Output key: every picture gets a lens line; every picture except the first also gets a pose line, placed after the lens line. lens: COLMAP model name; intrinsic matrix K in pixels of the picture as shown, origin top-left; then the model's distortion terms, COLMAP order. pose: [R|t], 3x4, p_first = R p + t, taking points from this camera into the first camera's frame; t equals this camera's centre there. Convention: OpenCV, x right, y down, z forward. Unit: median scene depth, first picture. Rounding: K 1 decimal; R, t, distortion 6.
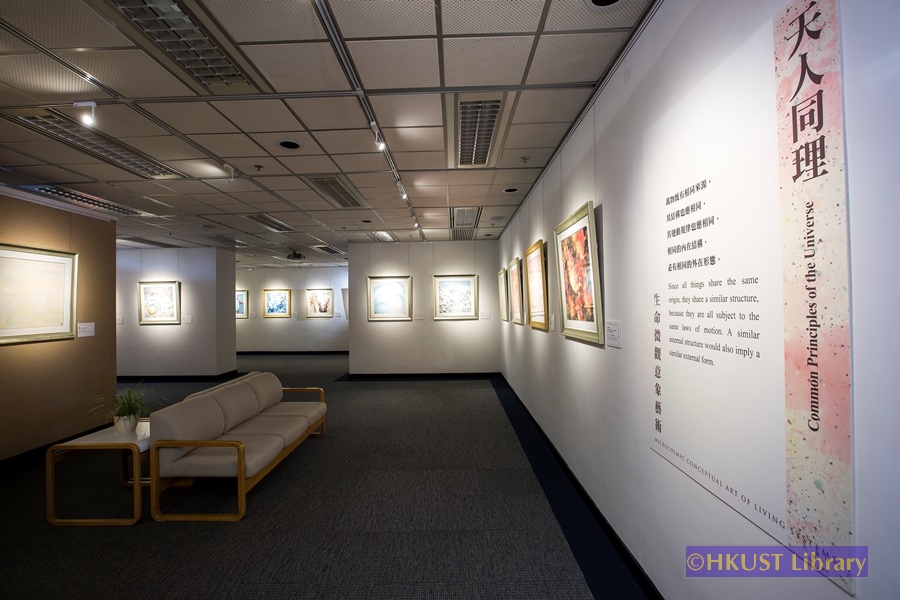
lens RADIAL K [[410.9, 0, 443.9], [0, 410.9, 298.9], [0, 0, 1]] dist [-0.004152, -0.000538]
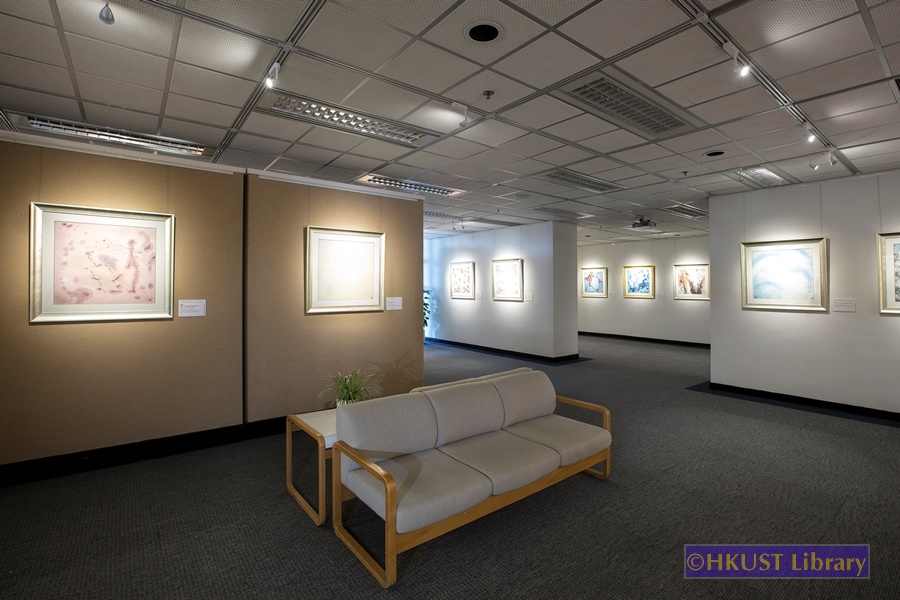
lens RADIAL K [[417.7, 0, 452.5], [0, 417.7, 282.0], [0, 0, 1]] dist [-0.028326, 0.006545]
pose [[0.635494, 0.009672, -0.772046, 0.037417], [-0.001368, 0.999934, 0.011401, 0.002563], [0.772105, -0.006190, 0.635465, 0.216895]]
